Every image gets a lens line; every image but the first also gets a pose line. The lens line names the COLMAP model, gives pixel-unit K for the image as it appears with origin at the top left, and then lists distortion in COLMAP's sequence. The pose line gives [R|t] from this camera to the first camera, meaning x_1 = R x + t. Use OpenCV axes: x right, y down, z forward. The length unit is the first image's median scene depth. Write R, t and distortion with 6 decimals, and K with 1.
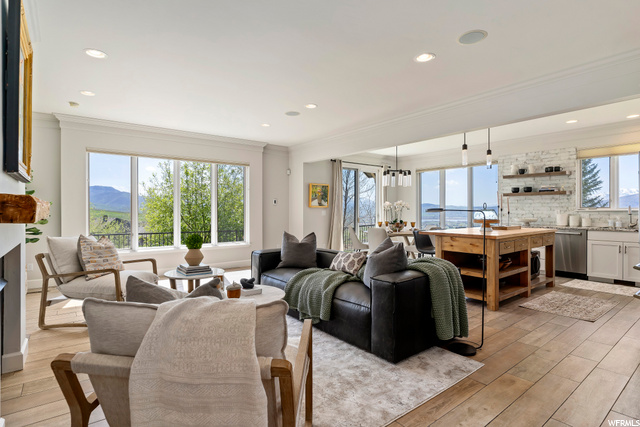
lens RADIAL K [[327.9, 0, 320.0], [0, 327.9, 213.5], [0, 0, 1]] dist [-0.001179, 0.000163]
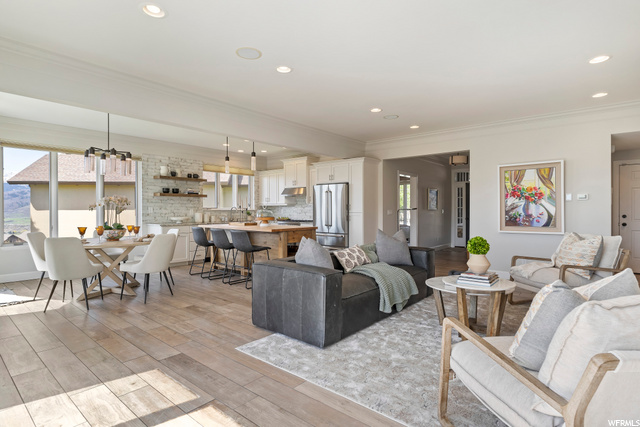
lens RADIAL K [[327.9, 0, 320.0], [0, 327.9, 213.5], [0, 0, 1]] dist [-0.001179, 0.000163]
pose [[-0.204584, -0.017156, 0.978699, -0.544480], [-0.002985, 0.999853, 0.016903, -0.017471], [-0.978845, 0.000537, -0.204605, 0.746214]]
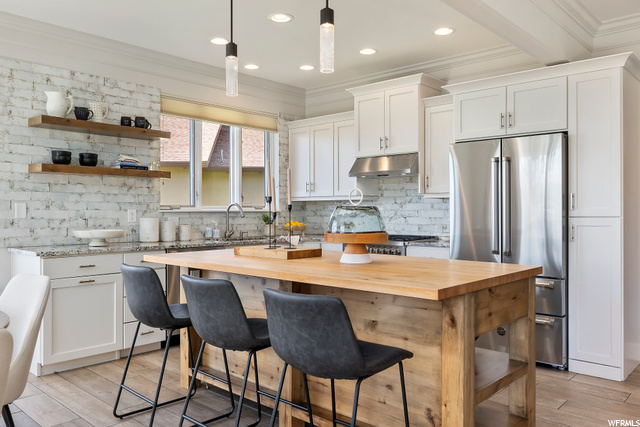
lens RADIAL K [[502.7, 0, 319.0], [0, 502.7, 209.9], [0, 0, 1]] dist [0.000203, 0.002456]
pose [[-0.159624, -0.002933, 0.987174, -0.044932], [-0.001156, 0.999995, 0.002784, -0.012151], [-0.987177, -0.000697, -0.159627, 0.808138]]
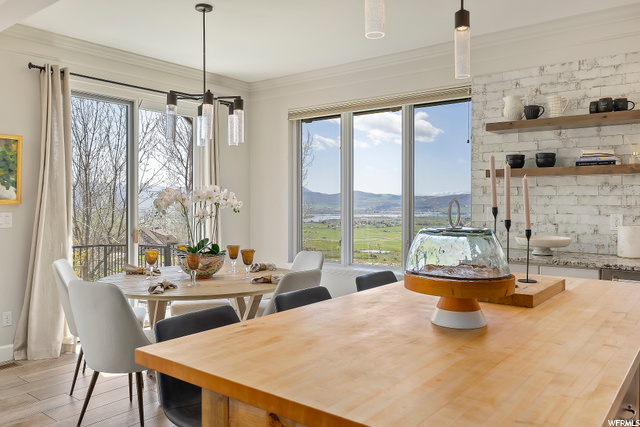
lens RADIAL K [[502.7, 0, 319.0], [0, 502.7, 209.9], [0, 0, 1]] dist [0.000203, 0.002456]
pose [[0.971185, -0.001033, 0.238323, 0.236236], [-0.001392, 0.999949, 0.010006, -0.020539], [-0.238321, -0.010049, 0.971134, 0.490217]]
